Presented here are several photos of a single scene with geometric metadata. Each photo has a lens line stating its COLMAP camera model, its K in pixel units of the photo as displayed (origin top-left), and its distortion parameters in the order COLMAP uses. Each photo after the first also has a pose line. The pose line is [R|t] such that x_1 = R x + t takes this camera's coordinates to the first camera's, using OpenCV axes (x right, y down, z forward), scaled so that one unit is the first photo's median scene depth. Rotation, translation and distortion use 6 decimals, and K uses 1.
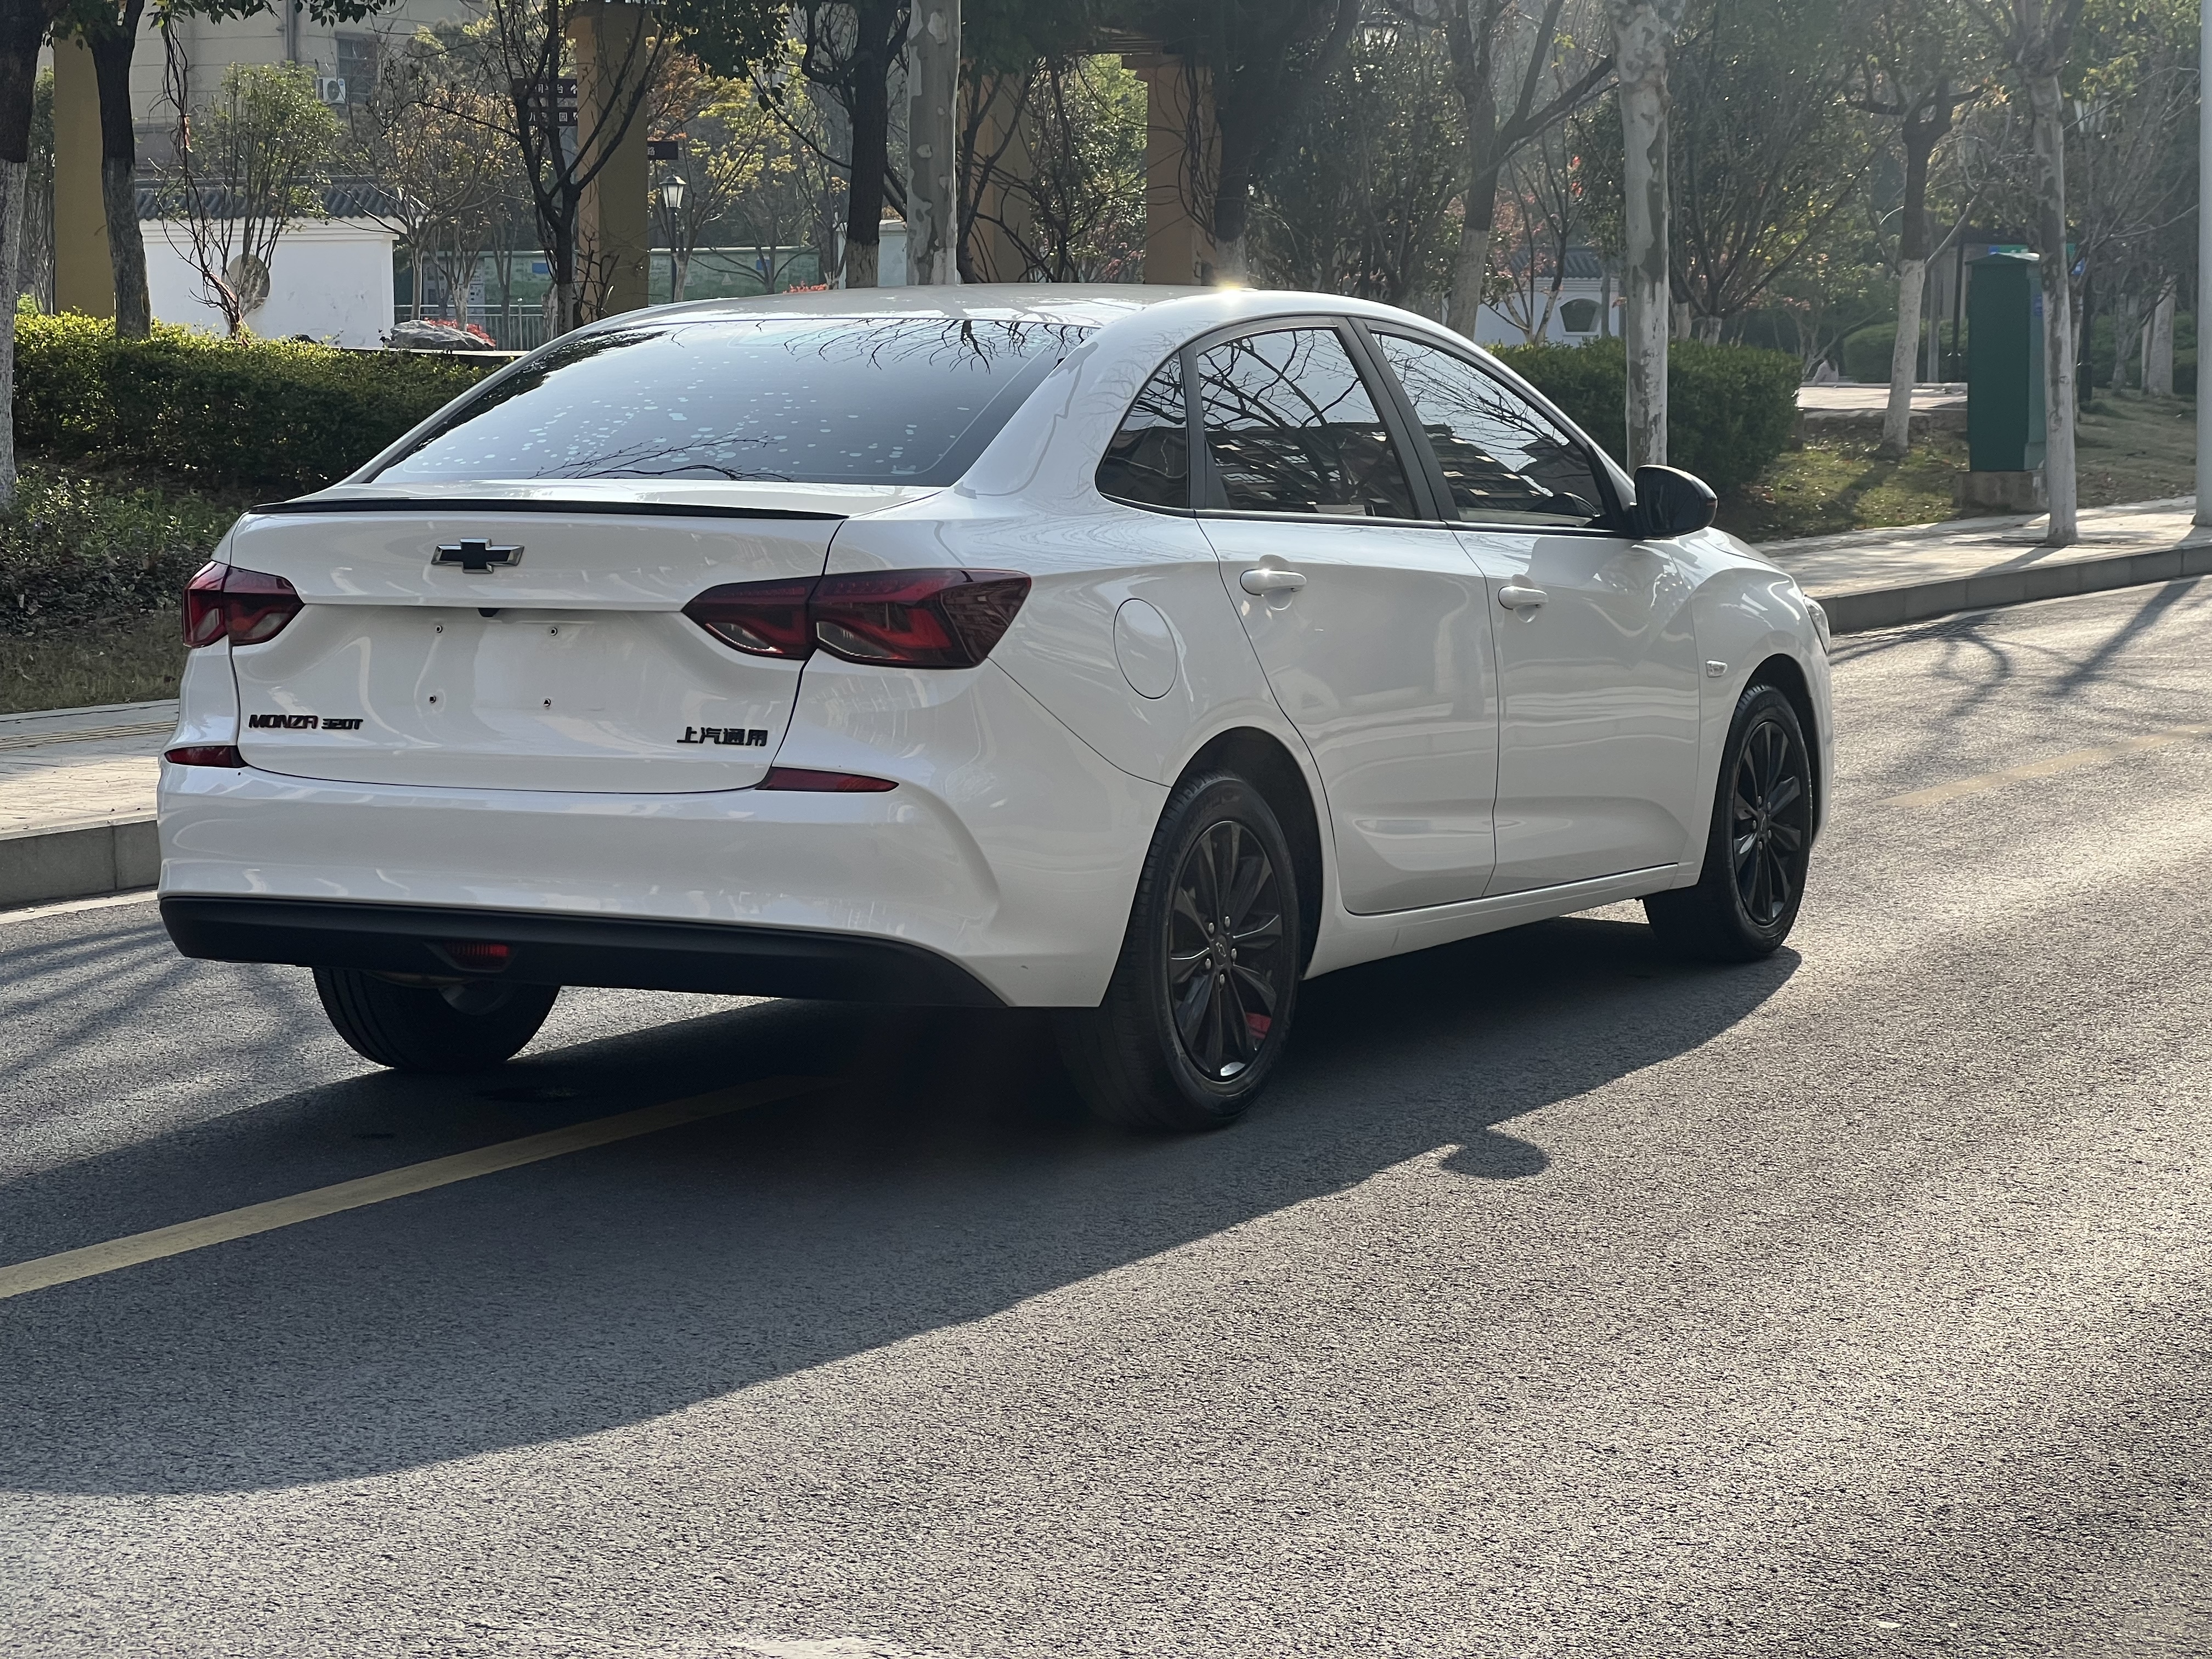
lens RADIAL K [[4699.8, 0, 1149.3], [0, 4699.8, 829.2], [0, 0, 1]] dist [0.158060, 0.247909]
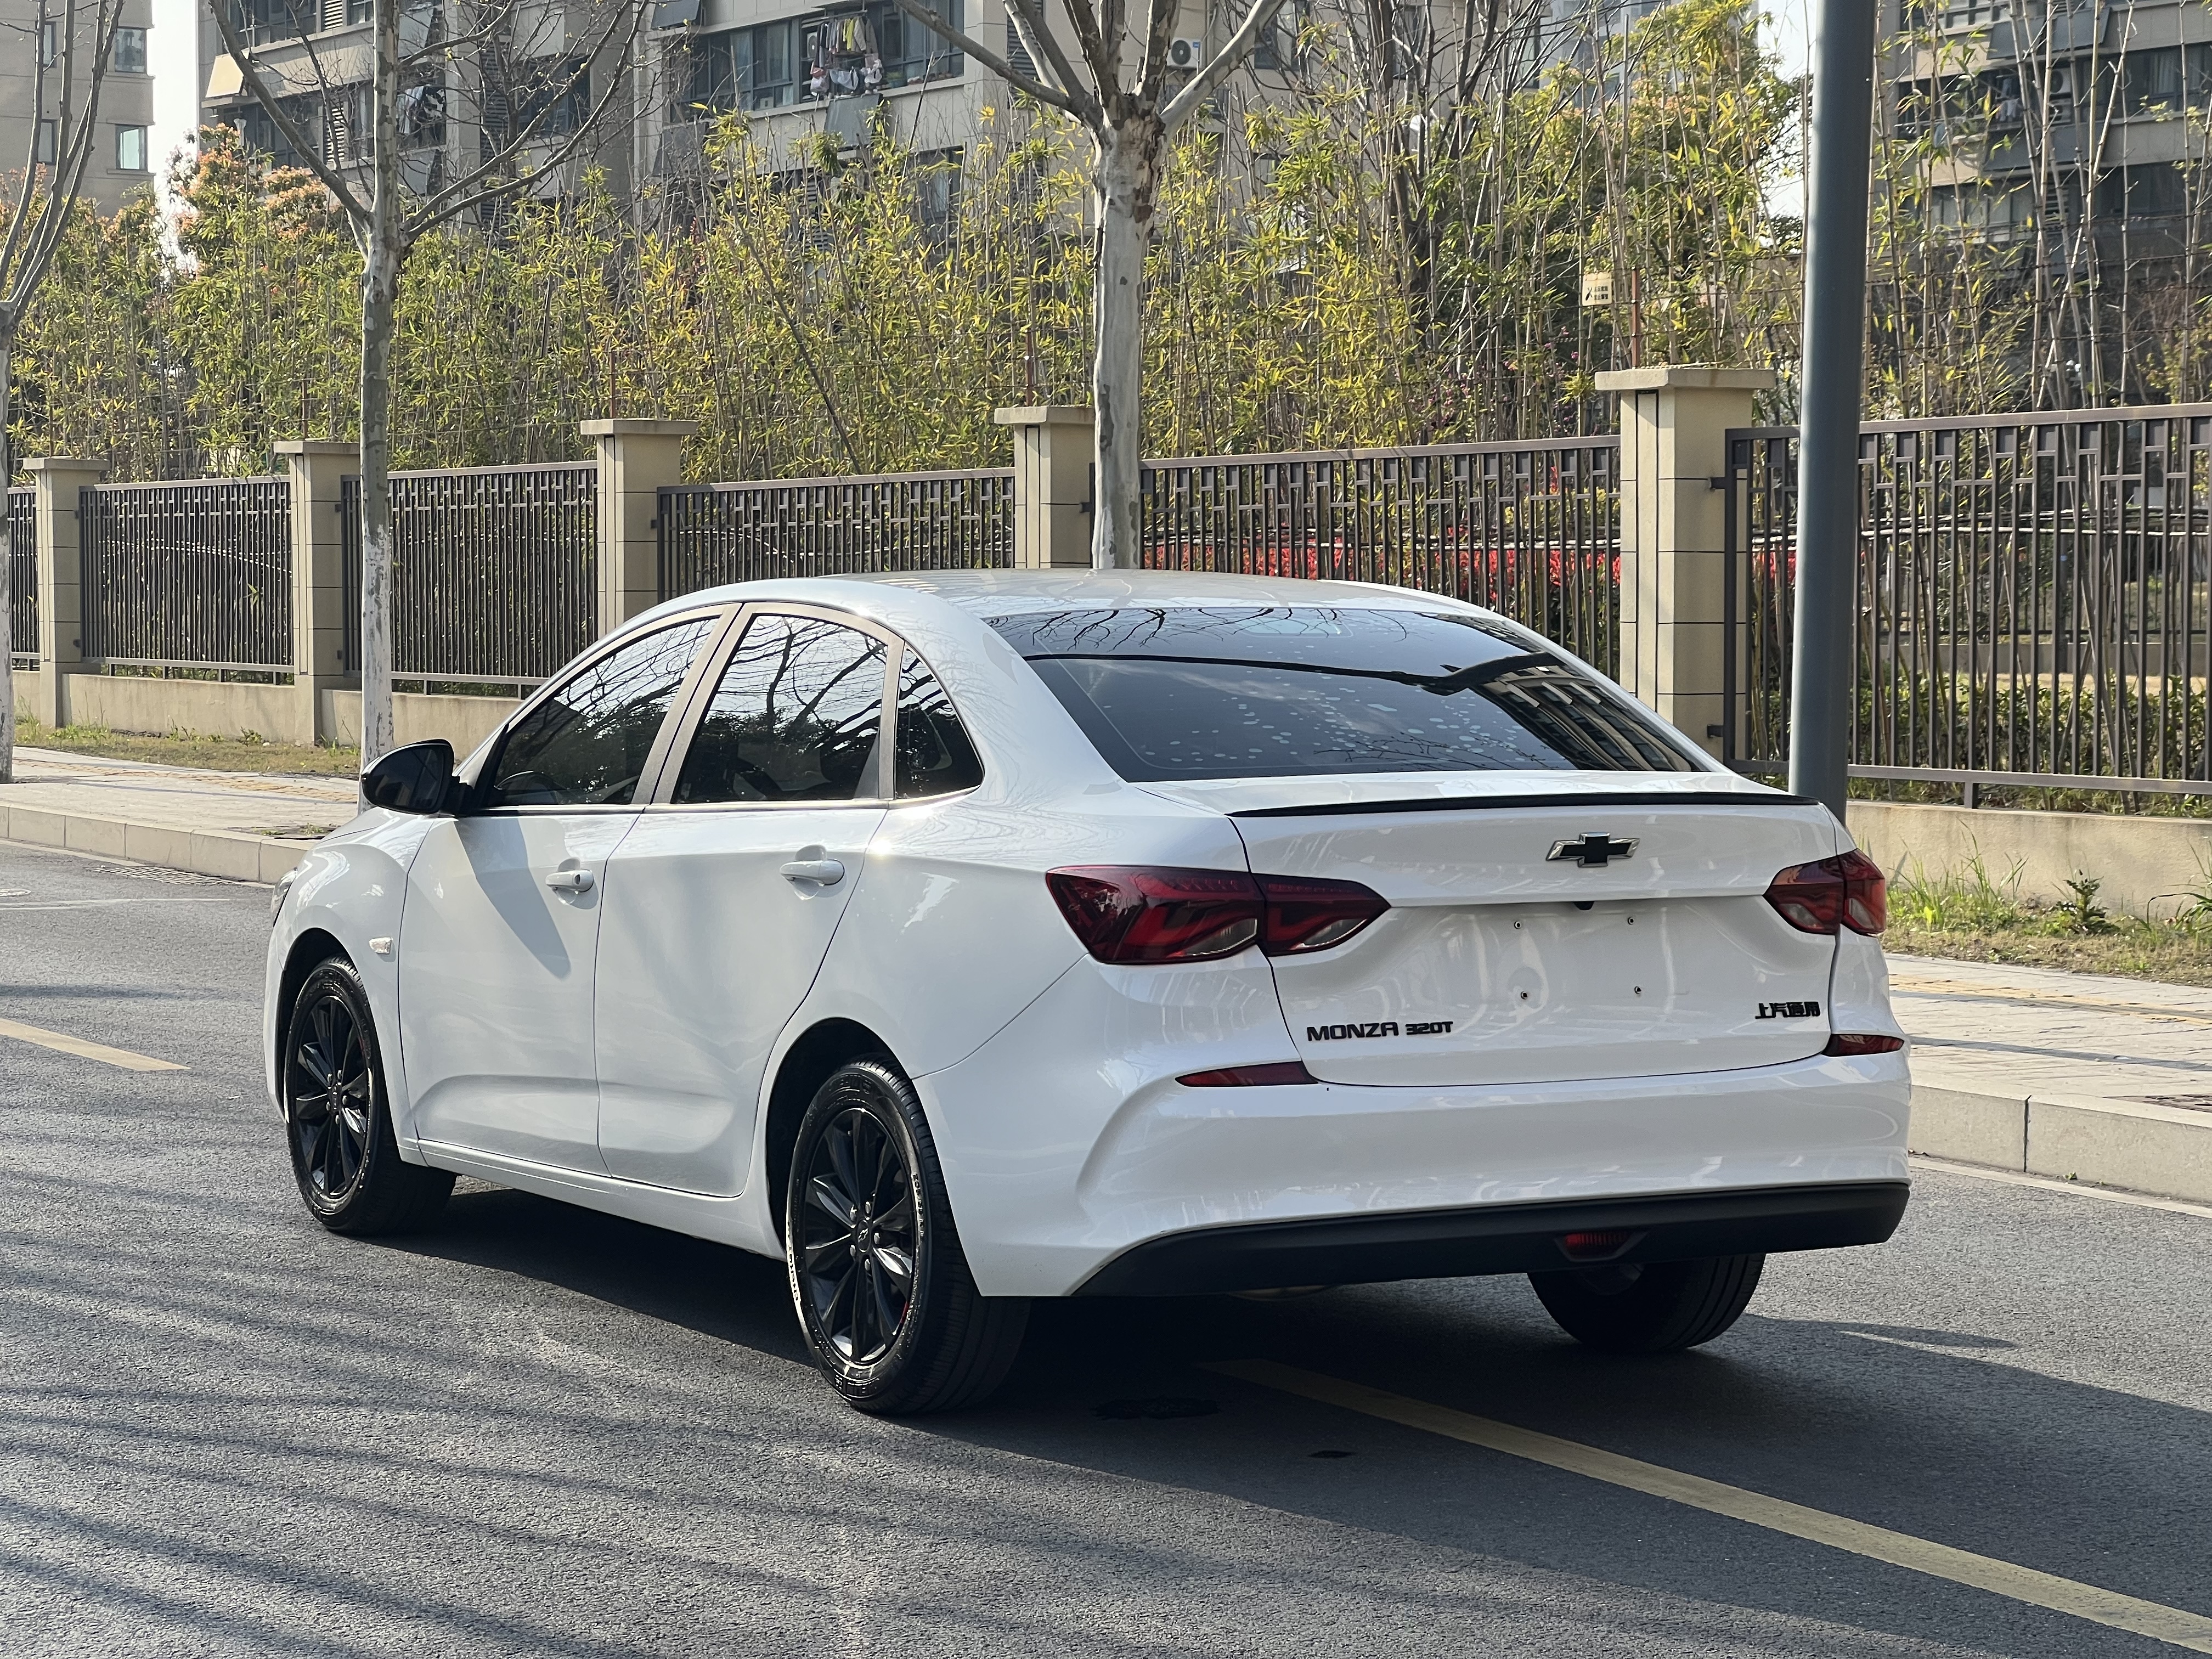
lens RADIAL K [[4725.3, 0, 1106.0], [0, 4725.3, 829.5], [0, 0, 1]] dist [0.140081, 0.375523]
pose [[0.540043, -0.031886, 0.841033, -1.012963], [0.071538, 0.997405, -0.008122, -0.059152], [-0.838591, 0.064552, 0.540923, 0.514654]]
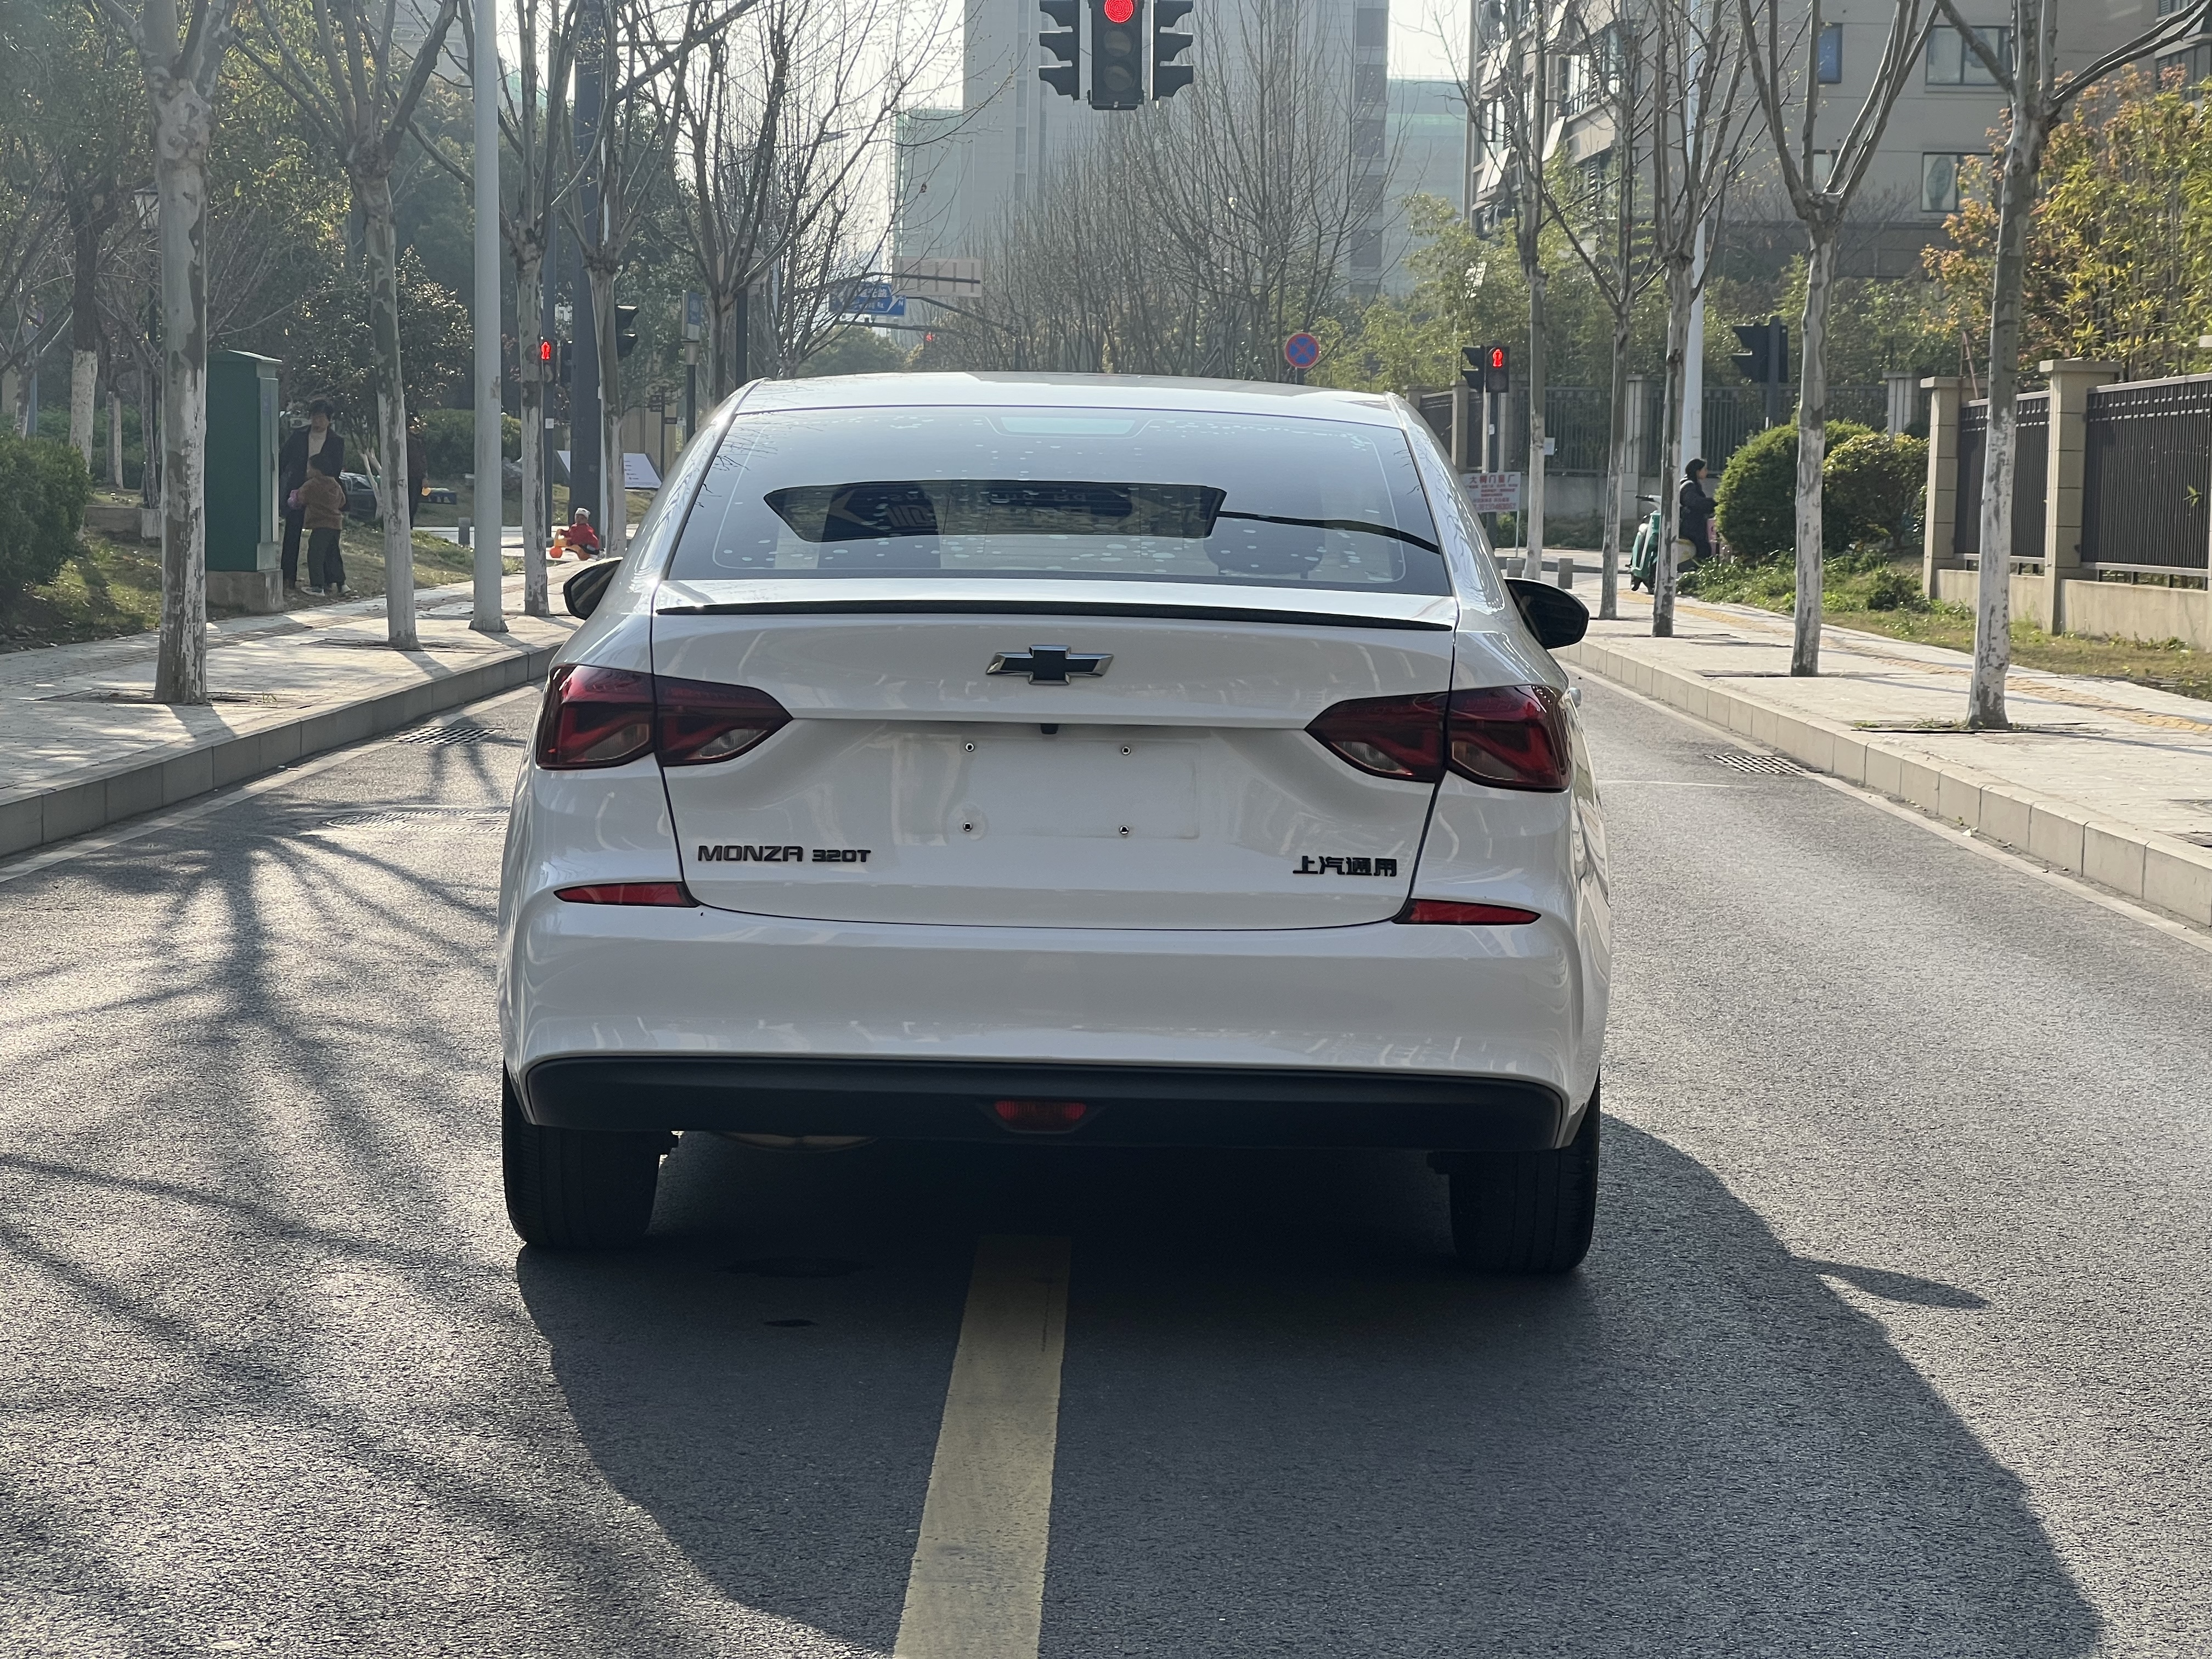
lens RADIAL K [[4725.3, 0, 1106.0], [0, 4725.3, 829.5], [0, 0, 1]] dist [0.140081, 0.375523]
pose [[0.890081, -0.005764, 0.455767, -0.519227], [0.015270, 0.999736, -0.017178, -0.011108], [-0.455547, 0.022249, 0.889933, 0.191252]]
